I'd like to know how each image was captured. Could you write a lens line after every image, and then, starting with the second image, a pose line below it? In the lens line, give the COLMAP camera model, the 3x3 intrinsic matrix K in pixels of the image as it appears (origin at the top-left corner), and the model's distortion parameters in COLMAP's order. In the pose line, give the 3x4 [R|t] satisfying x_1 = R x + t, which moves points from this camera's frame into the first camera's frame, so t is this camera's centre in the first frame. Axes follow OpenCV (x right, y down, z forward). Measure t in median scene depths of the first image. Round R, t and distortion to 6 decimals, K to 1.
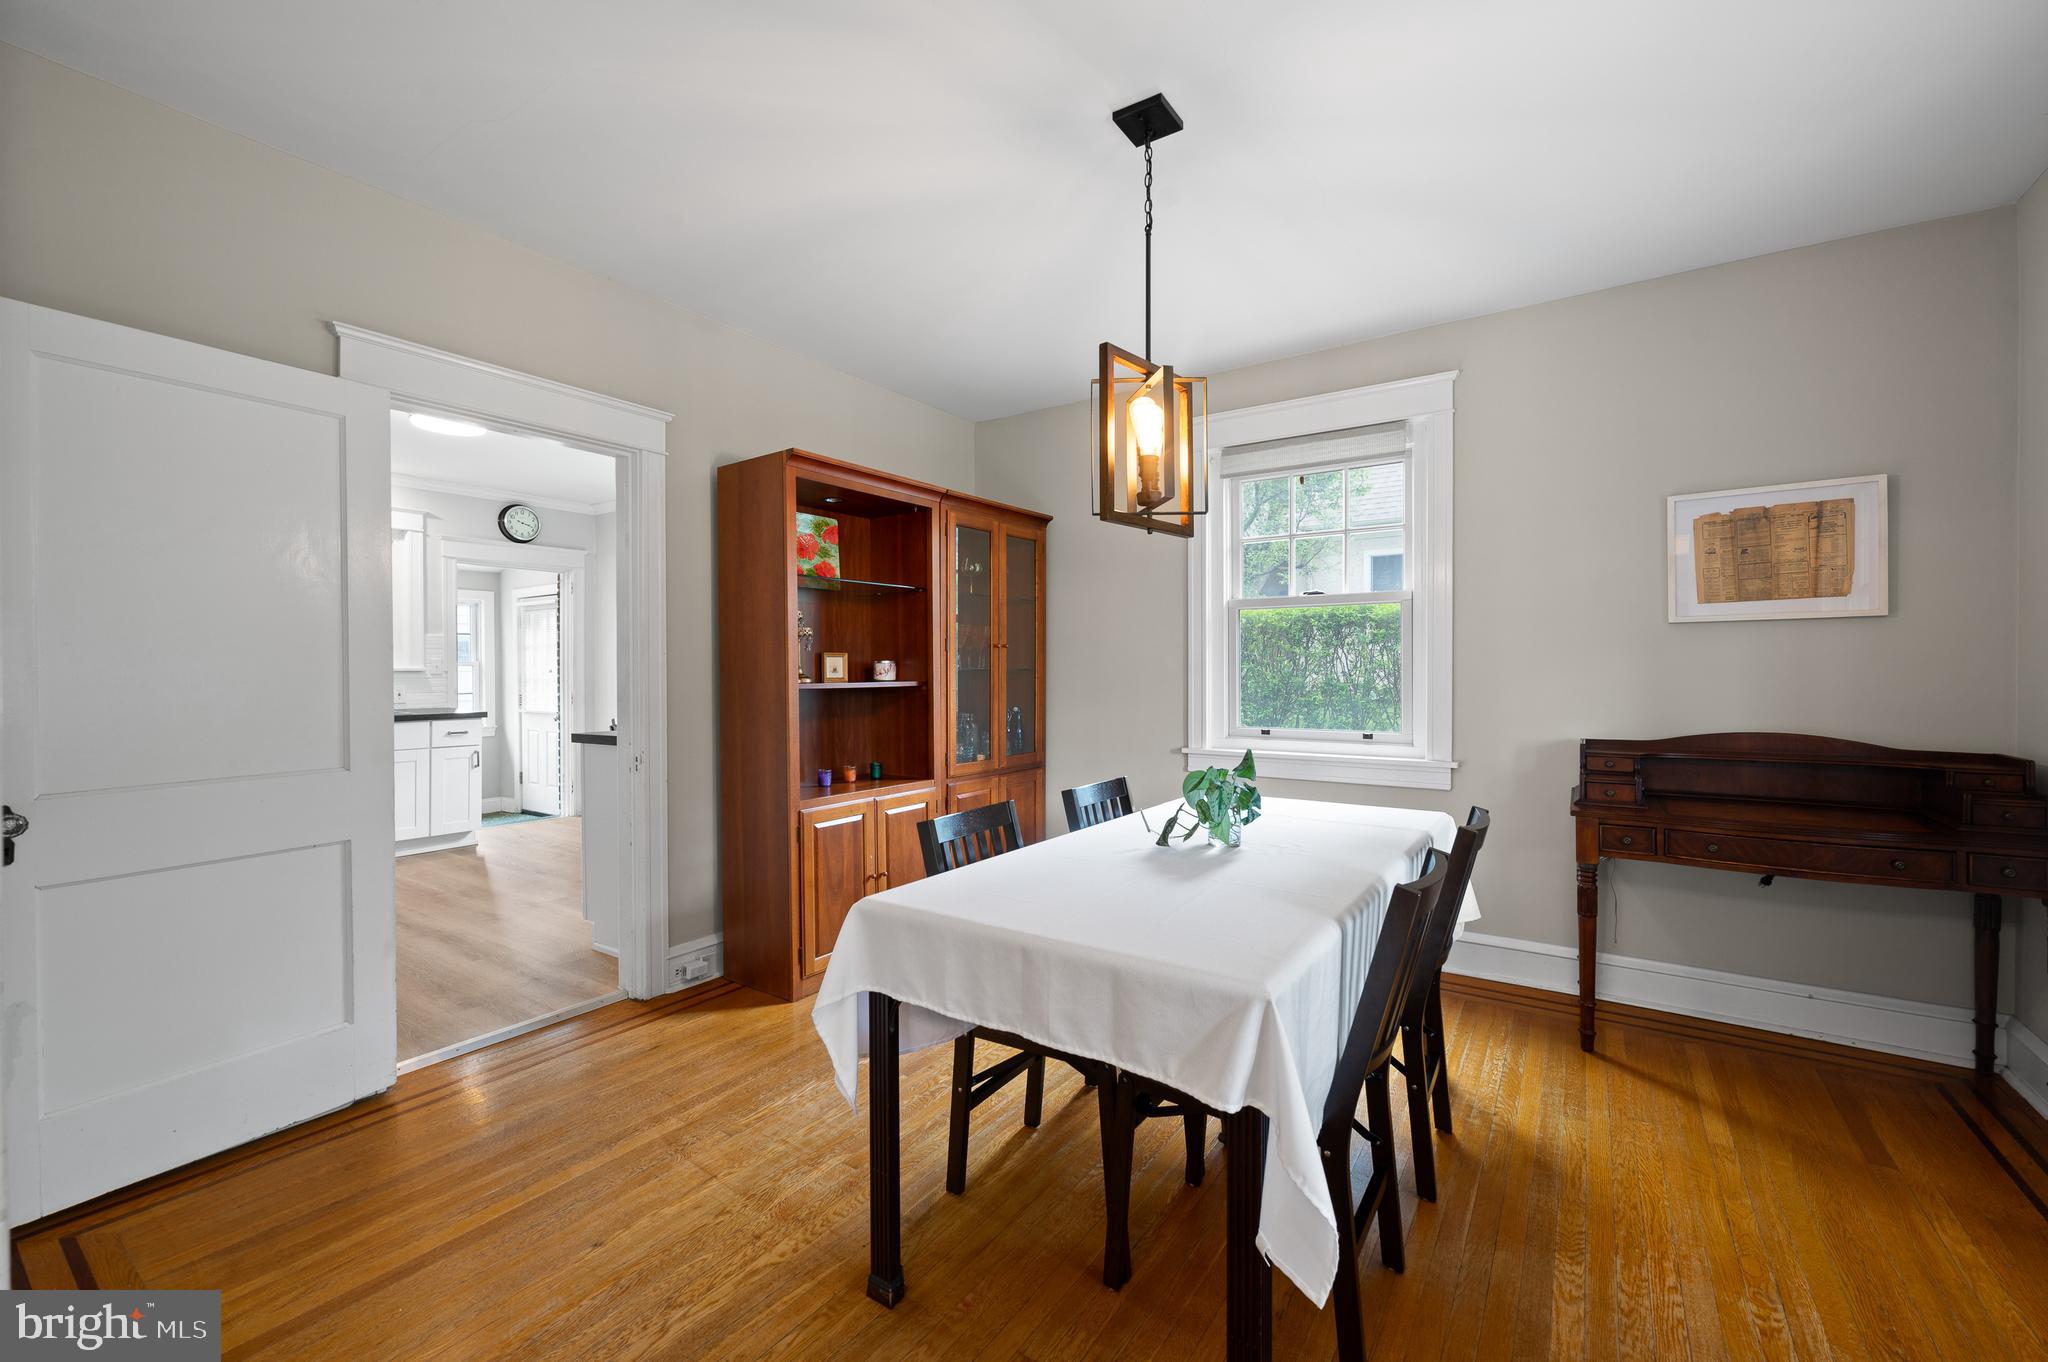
lens RADIAL K [[845.3, 0, 1027.4], [0, 845.3, 674.8], [0, 0, 1]] dist [-0.003739, 0.000675]
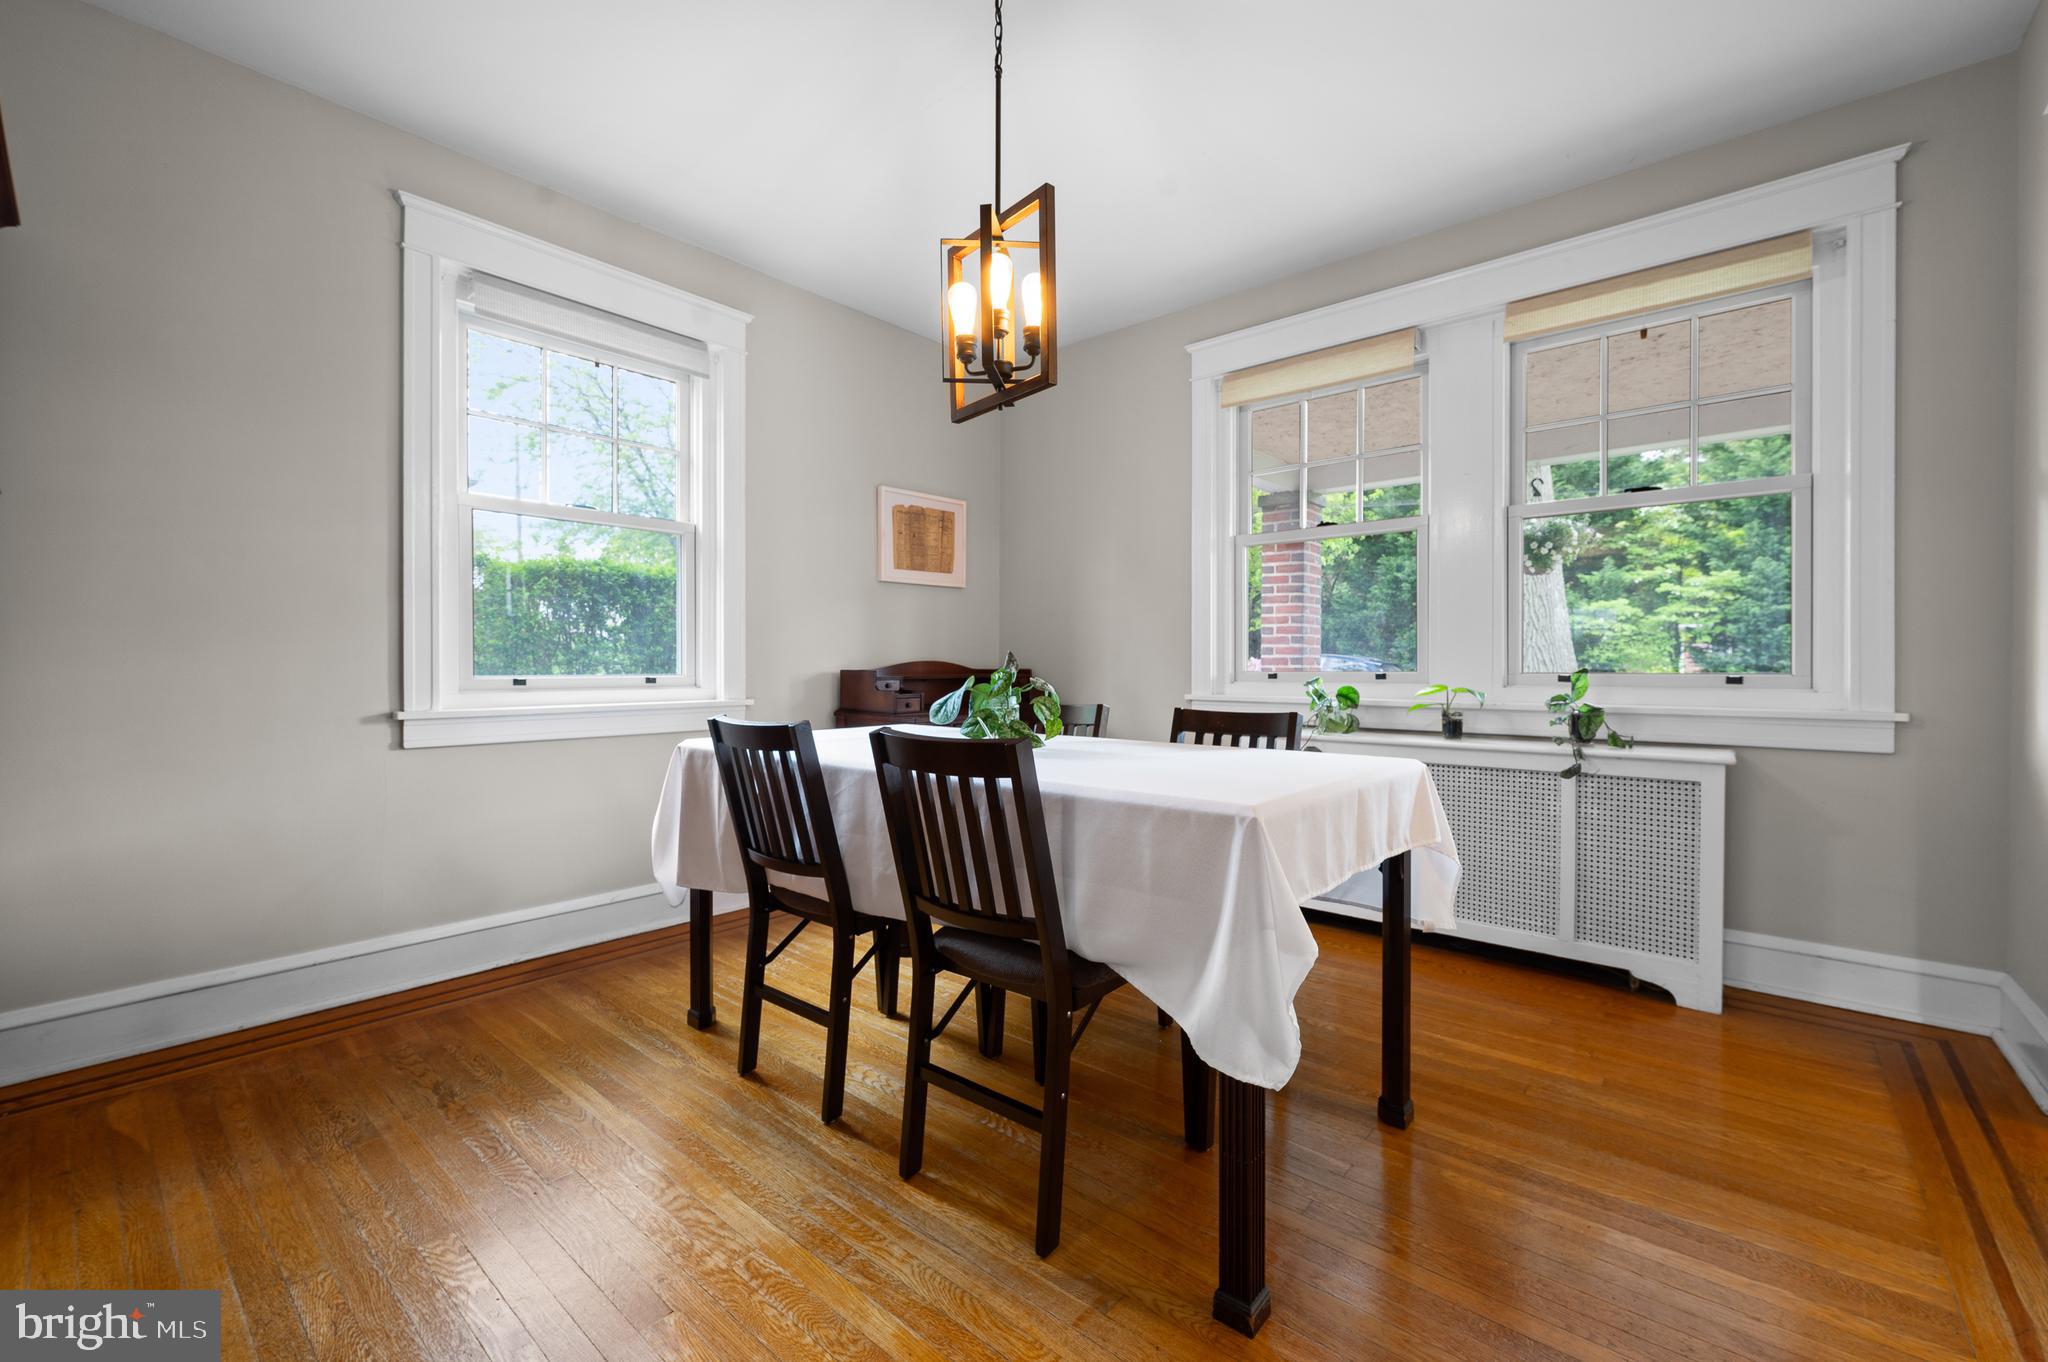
lens RADIAL K [[845.3, 0, 1032.0], [0, 845.3, 677.9], [0, 0, 1]] dist [-0.003739, 0.000675]
pose [[0.106397, -0.013761, 0.994228, -0.546624], [0.002569, 0.999905, 0.013565, 0.074344], [-0.994320, 0.001111, 0.106423, 0.635602]]
